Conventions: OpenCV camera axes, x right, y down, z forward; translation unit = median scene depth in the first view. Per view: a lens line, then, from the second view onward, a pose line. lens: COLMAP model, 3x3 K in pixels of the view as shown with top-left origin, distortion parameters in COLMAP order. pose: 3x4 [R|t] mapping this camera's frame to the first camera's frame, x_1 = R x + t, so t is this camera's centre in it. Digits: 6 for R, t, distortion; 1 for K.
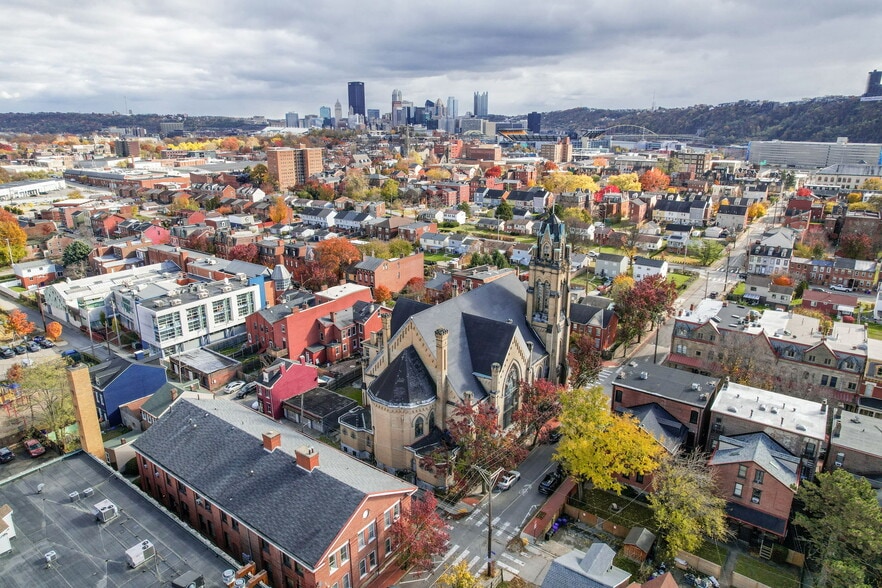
lens RADIAL K [[564.3, 0, 441.0], [0, 564.3, 294.0], [0, 0, 1]] dist [-0.080091, 0.073021]
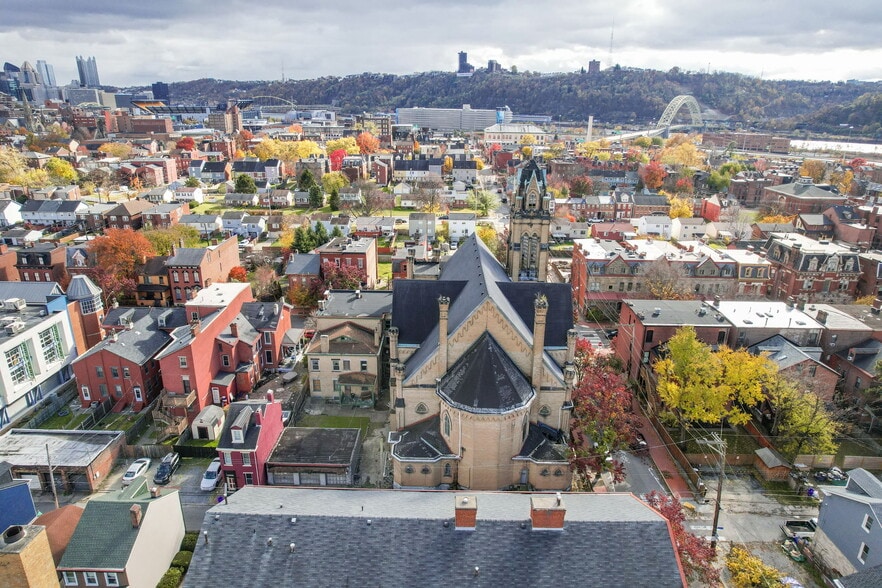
lens RADIAL K [[564.3, 0, 441.0], [0, 564.3, 294.0], [0, 0, 1]] dist [-0.080091, 0.073021]
pose [[0.813505, -0.182703, 0.552114, -0.150895], [0.157664, 0.983102, 0.093016, -0.012005], [-0.559779, 0.011380, 0.828564, 0.112520]]
